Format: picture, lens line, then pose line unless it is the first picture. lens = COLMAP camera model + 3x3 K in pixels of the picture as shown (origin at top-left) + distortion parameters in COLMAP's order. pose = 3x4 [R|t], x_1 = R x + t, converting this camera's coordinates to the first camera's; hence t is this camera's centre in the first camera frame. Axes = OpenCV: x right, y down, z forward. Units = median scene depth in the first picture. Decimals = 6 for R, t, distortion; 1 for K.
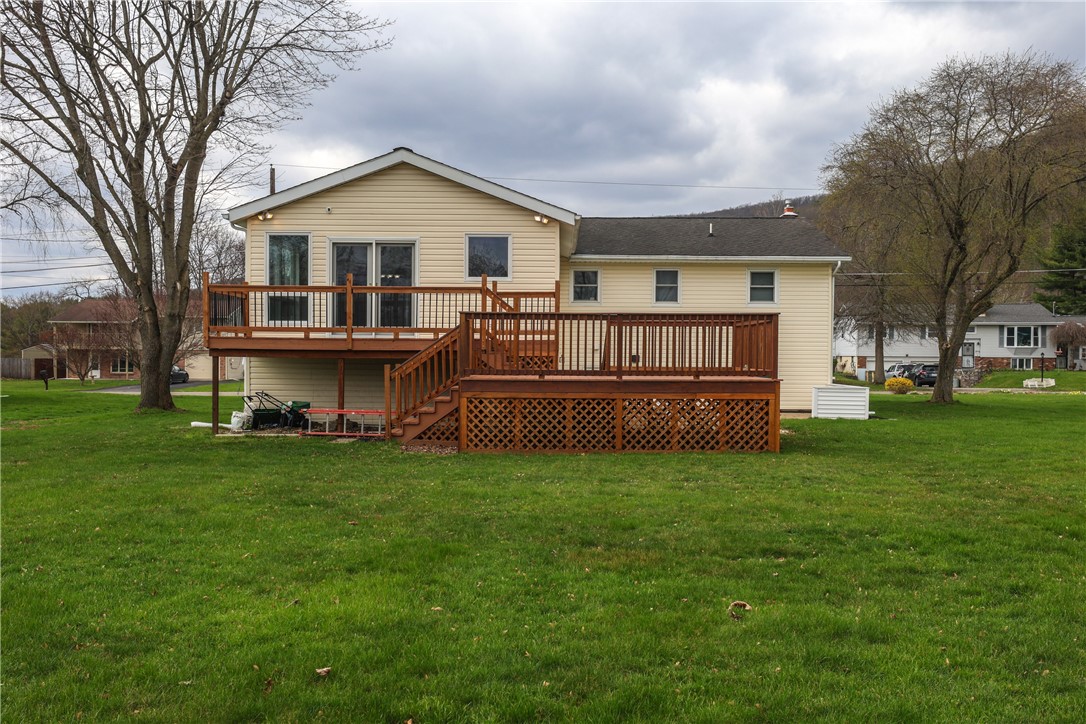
lens RADIAL K [[1067.8, 0, 543.0], [0, 1067.8, 362.0], [0, 0, 1]] dist [0.004277, 0.002251]
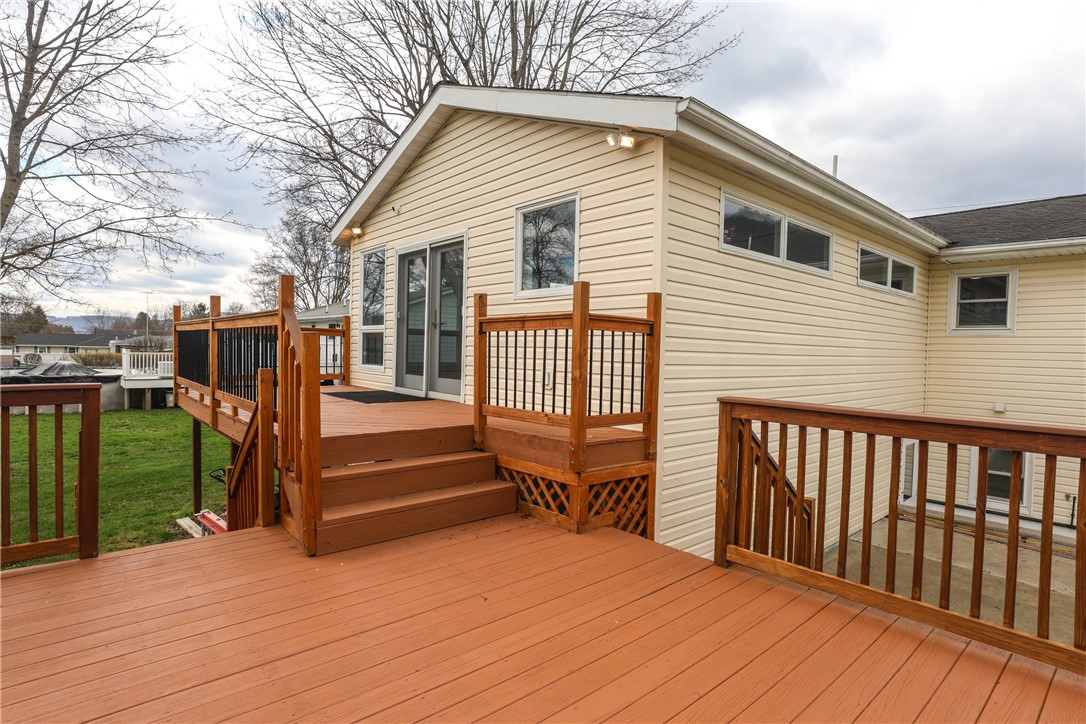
lens RADIAL K [[559.0, 0, 543.0], [0, 559.0, 362.0], [0, 0, 1]] dist [-0.044132, 0.000172]
pose [[0.652936, 0.029296, -0.756847, 0.143202], [-0.023050, 0.999557, 0.018806, -0.050605], [0.757063, 0.005166, 0.653322, 0.831334]]
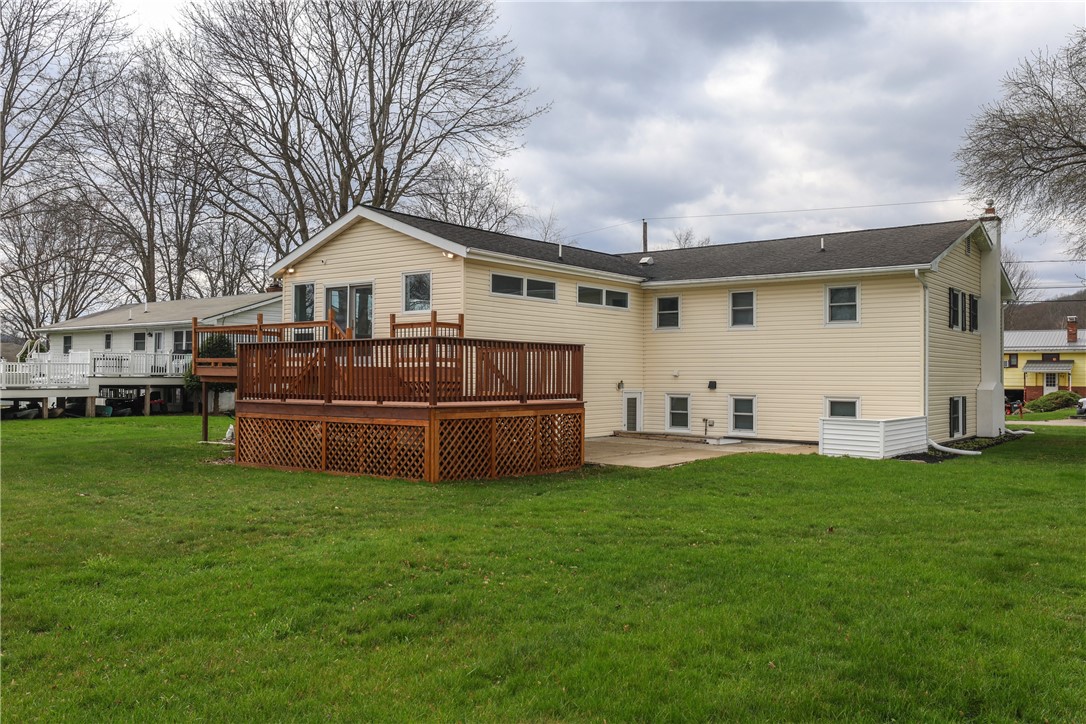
lens RADIAL K [[933.4, 0, 543.0], [0, 933.4, 362.0], [0, 0, 1]] dist [-0.010764, -0.003255]
pose [[0.787692, -0.011999, -0.615952, 0.648596], [-0.005411, 0.999637, -0.026393, -0.001114], [0.616045, 0.024123, 0.787342, 0.317927]]
